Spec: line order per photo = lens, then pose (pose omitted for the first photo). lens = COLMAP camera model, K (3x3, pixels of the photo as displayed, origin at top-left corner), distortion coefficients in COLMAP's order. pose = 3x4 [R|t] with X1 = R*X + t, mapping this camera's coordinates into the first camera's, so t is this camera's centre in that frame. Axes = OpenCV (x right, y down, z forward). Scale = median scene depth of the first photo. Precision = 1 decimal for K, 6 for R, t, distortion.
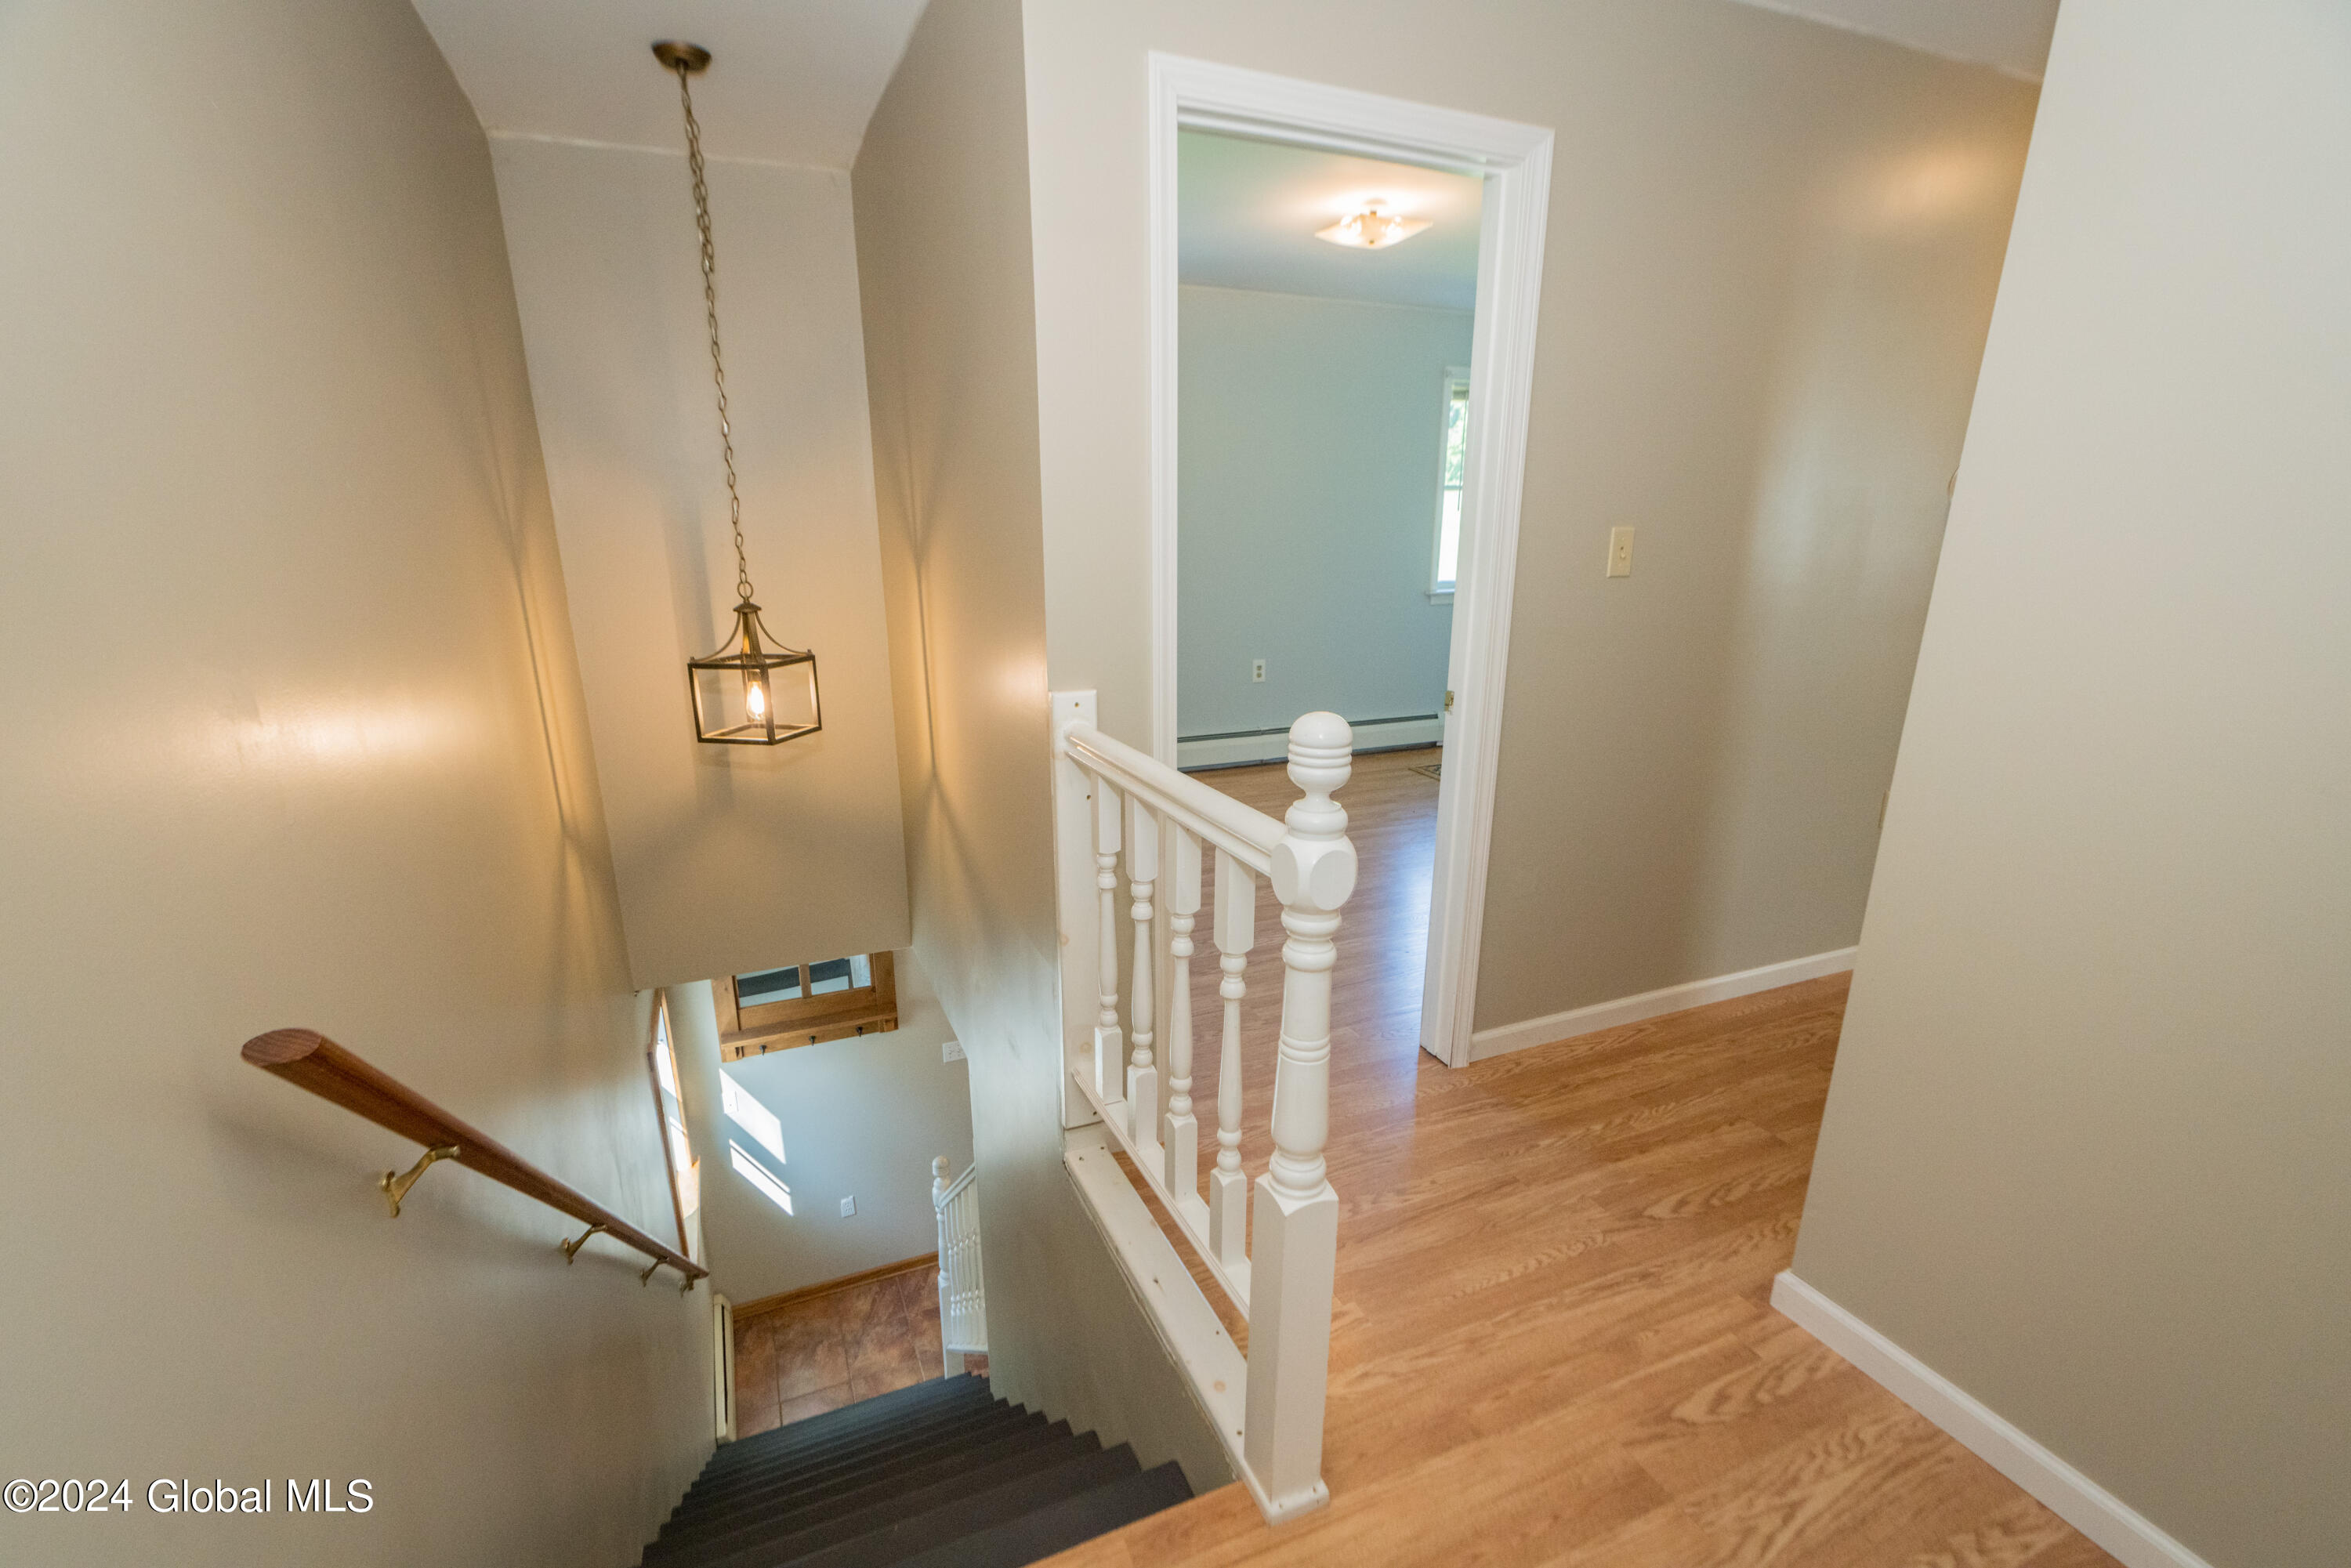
lens RADIAL K [[1058.1, 0, 1170.6], [0, 1058.1, 819.1], [0, 0, 1]] dist [-0.004234, 0.000057]
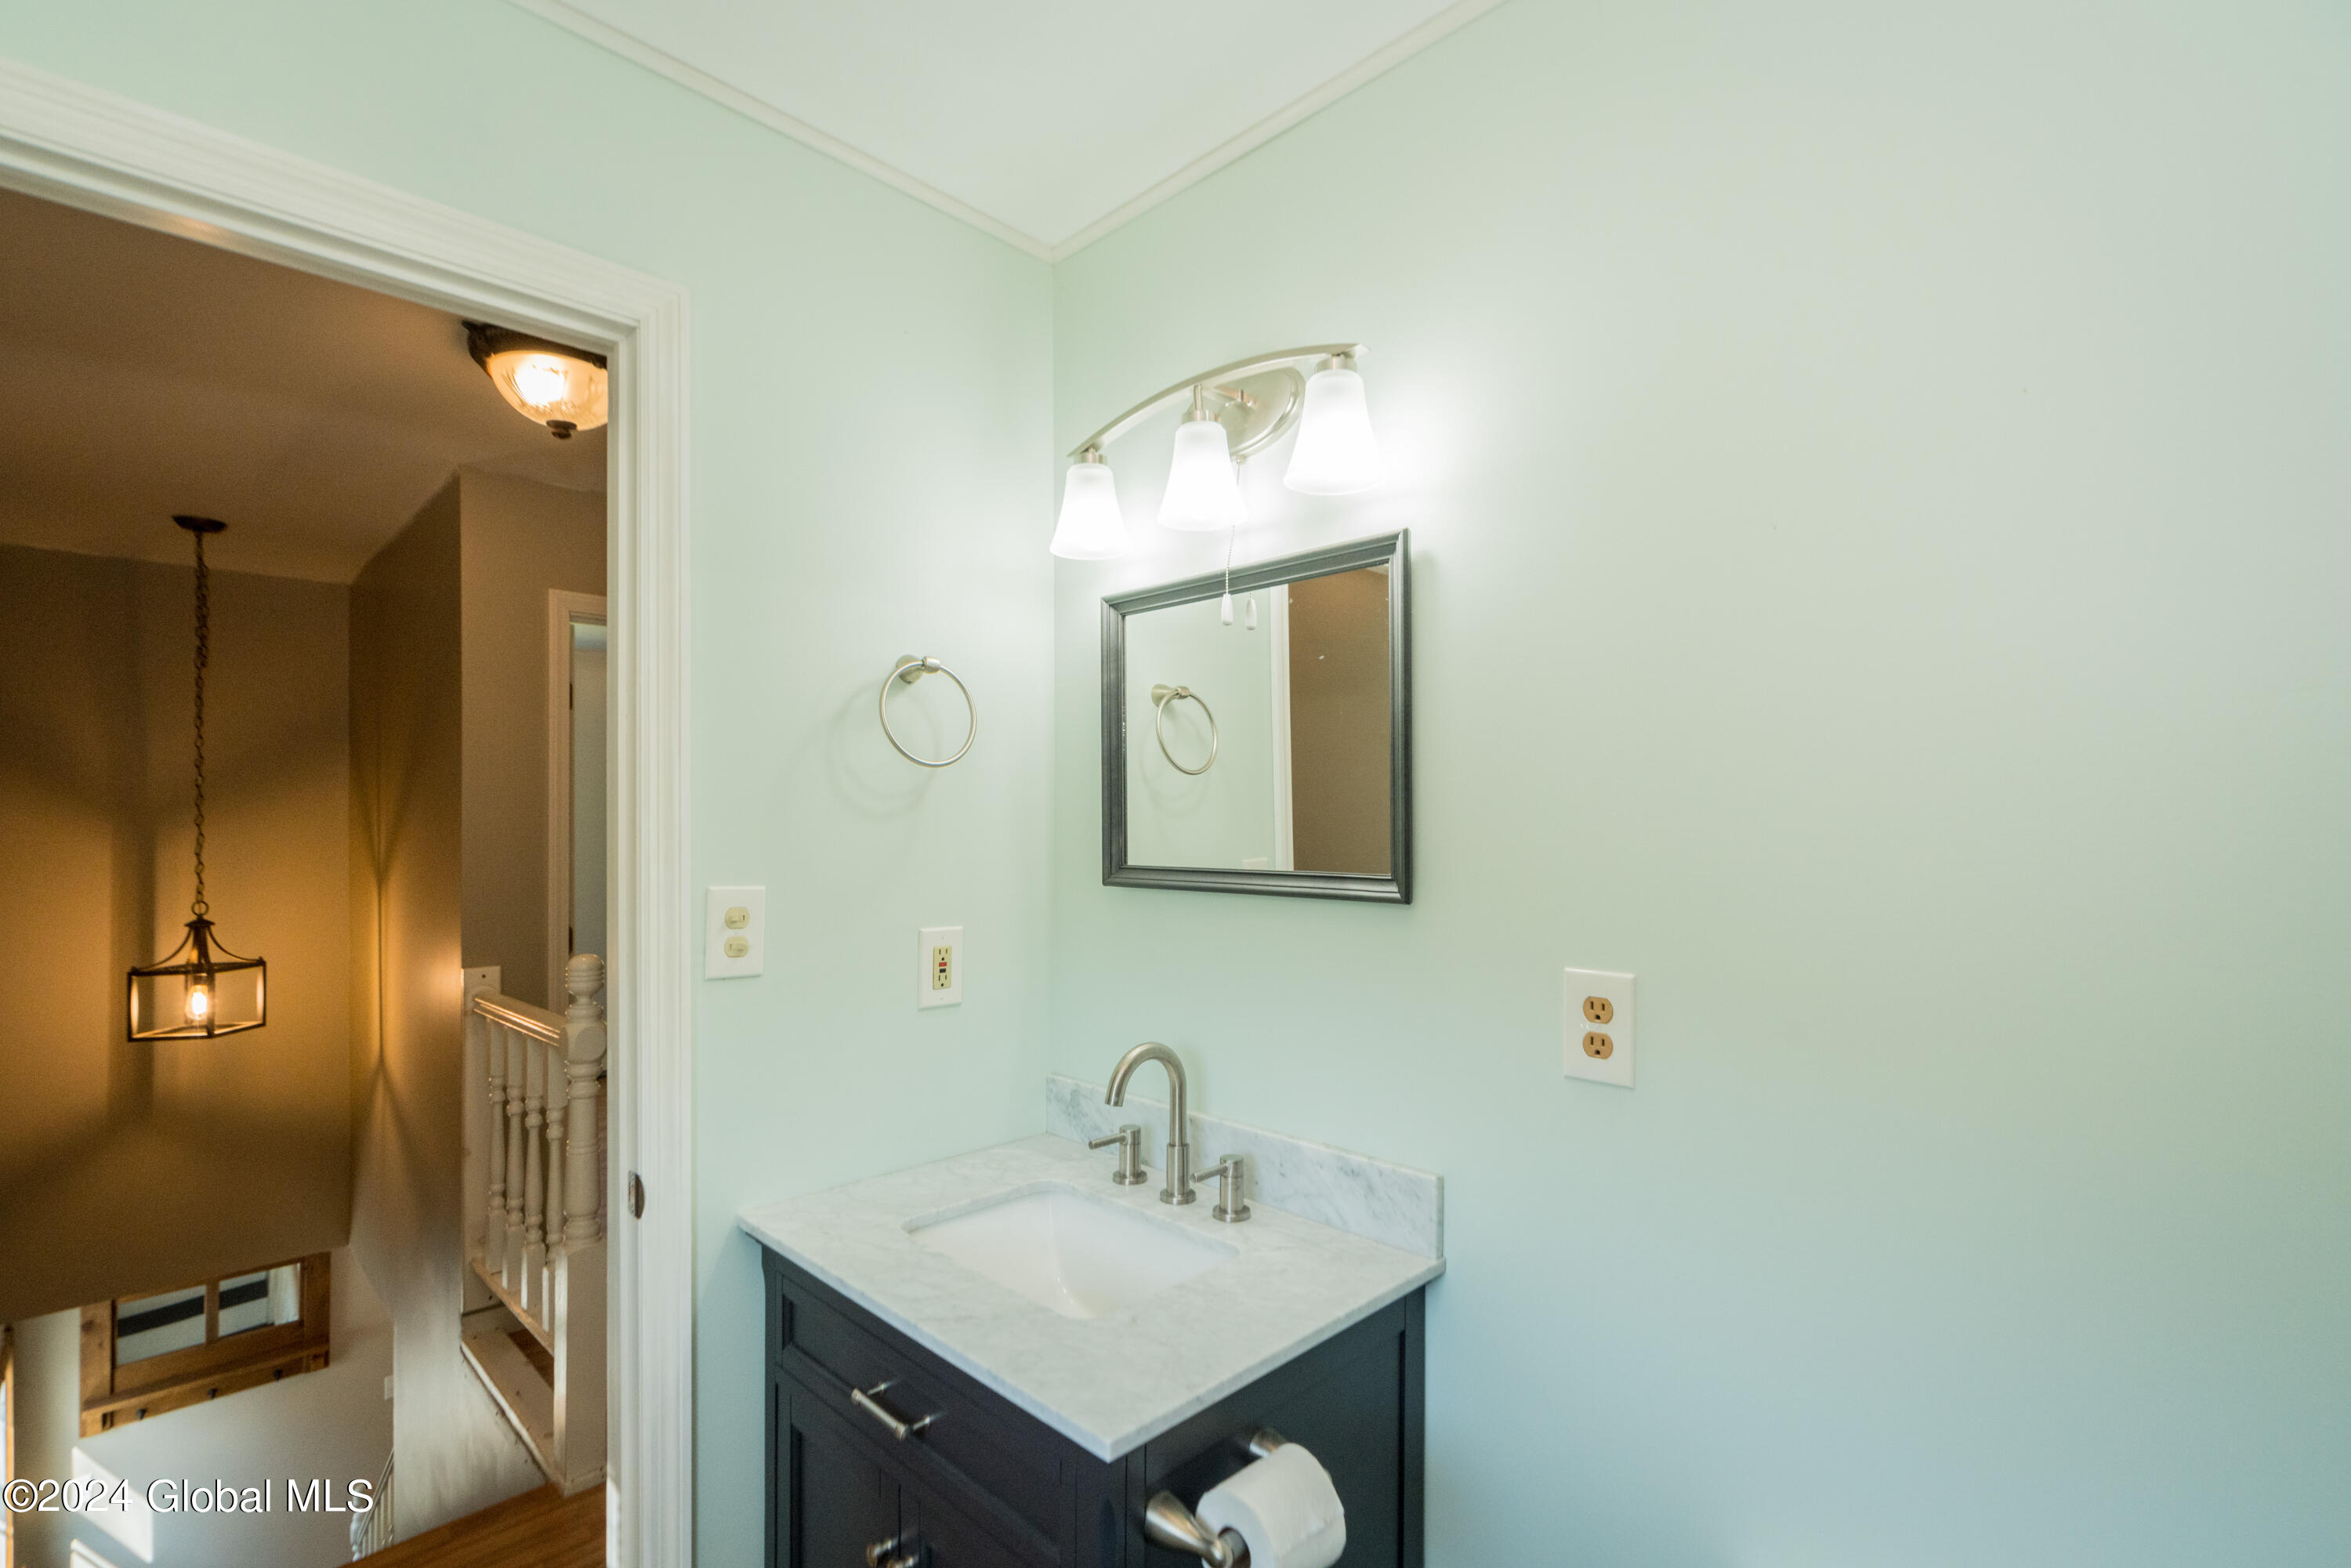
lens RADIAL K [[1064.9, 0, 1176.2], [0, 1064.9, 824.3], [0, 0, 1]] dist [-0.001815, 0.000980]
pose [[0.928840, 0.006085, 0.370432, 0.155784], [0.099529, 0.959011, -0.265316, 0.107454], [-0.356863, 0.283304, 0.890162, -0.435414]]
